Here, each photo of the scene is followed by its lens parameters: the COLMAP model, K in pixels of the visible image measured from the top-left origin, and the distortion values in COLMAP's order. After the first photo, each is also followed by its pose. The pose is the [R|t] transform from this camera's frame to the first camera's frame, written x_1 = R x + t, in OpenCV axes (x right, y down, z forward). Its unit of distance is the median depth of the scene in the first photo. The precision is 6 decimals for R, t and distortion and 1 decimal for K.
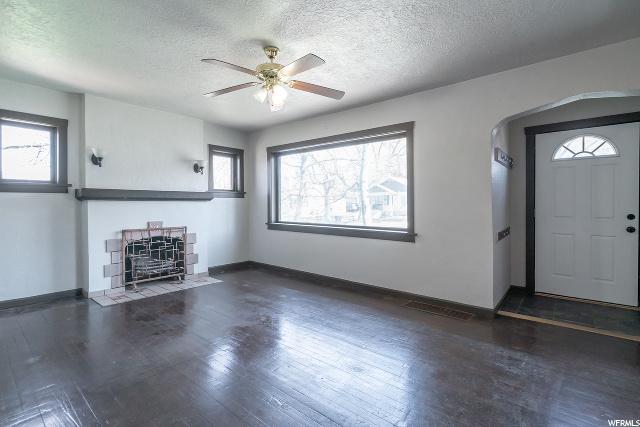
lens RADIAL K [[295.3, 0, 317.8], [0, 295.3, 206.0], [0, 0, 1]] dist [-0.003550, -0.000266]
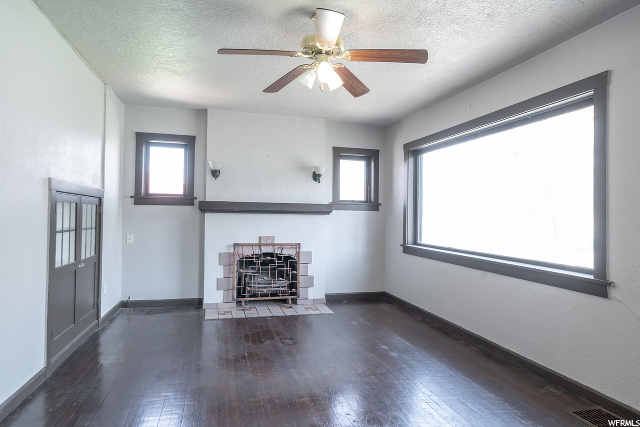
lens RADIAL K [[367.5, 0, 320.0], [0, 367.5, 213.5], [0, 0, 1]] dist [0.002902, 0.000600]
pose [[0.835060, 0.011558, -0.550038, 0.214078], [-0.020624, 0.999734, -0.010304, -0.009695], [0.549773, 0.019948, 0.835076, 0.130307]]
